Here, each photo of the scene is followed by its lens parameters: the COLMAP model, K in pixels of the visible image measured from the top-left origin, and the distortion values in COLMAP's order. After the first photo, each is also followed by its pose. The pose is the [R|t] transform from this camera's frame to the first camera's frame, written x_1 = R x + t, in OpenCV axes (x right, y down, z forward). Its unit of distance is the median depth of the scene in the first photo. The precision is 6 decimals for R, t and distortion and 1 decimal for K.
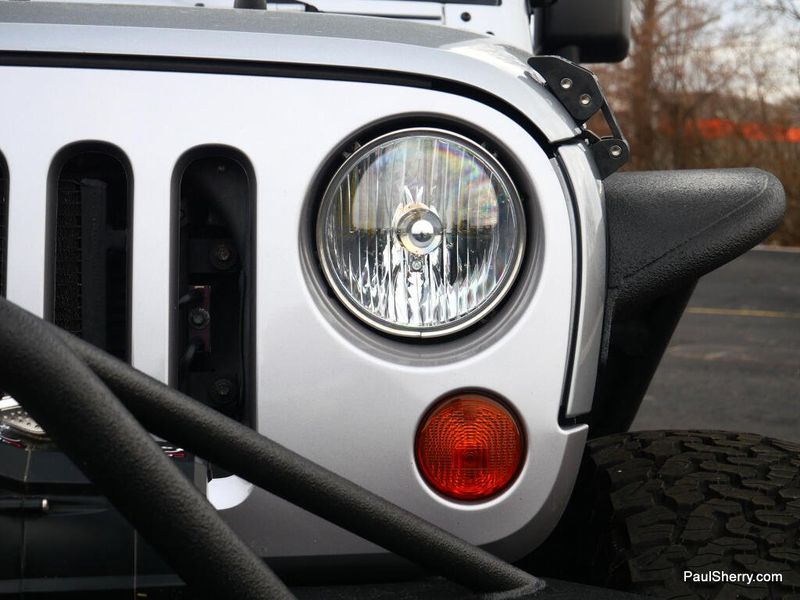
lens RADIAL K [[1567.5, 0, 400.4], [0, 1567.5, 302.7], [0, 0, 1]] dist [-0.026555, 0.000000]
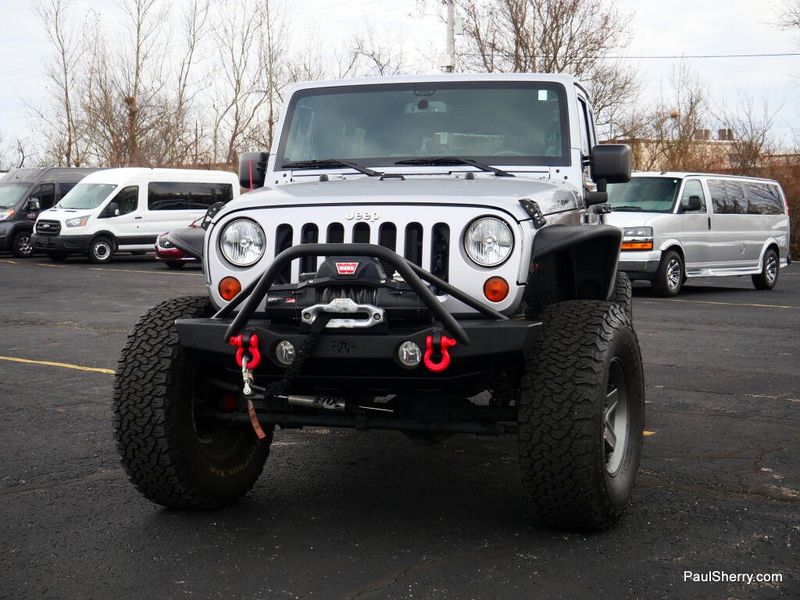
lens RADIAL K [[1285.1, 0, 400.1], [0, 1285.1, 303.0], [0, 0, 1]] dist [0.047506, 0.000000]
pose [[0.966905, 0.005142, -0.255087, 0.694139], [-0.009964, 0.999795, -0.017615, 0.192274], [0.254944, 0.019573, 0.966758, -2.533422]]
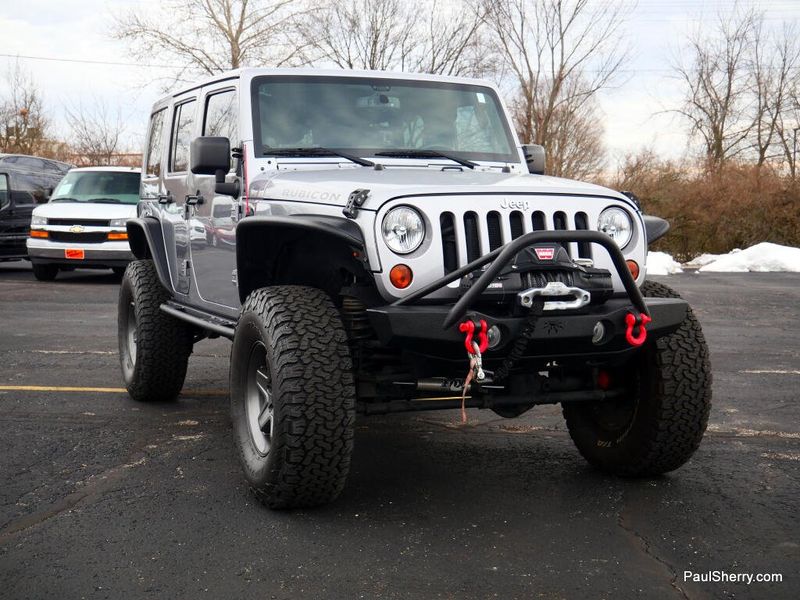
lens RADIAL K [[1177.2, 0, 402.7], [0, 1177.2, 298.3], [0, 0, 1]] dist [0.010022, 0.000000]
pose [[0.946068, -0.024742, 0.323023, -1.819436], [0.027681, 0.999607, -0.004505, 0.169772], [-0.322785, 0.013204, 0.946380, -2.275470]]
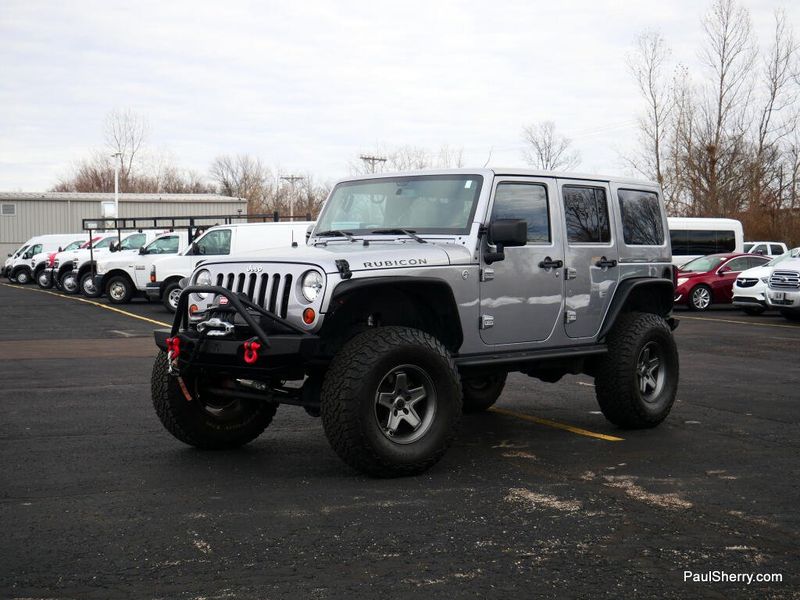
lens RADIAL K [[1285.1, 0, 398.1], [0, 1285.1, 296.4], [0, 0, 1]] dist [0.047506, 0.000000]
pose [[0.723481, 0.014414, -0.690193, 4.263868], [-0.056459, 0.997668, -0.038347, 0.198699], [0.688031, 0.066711, 0.722608, -2.880087]]
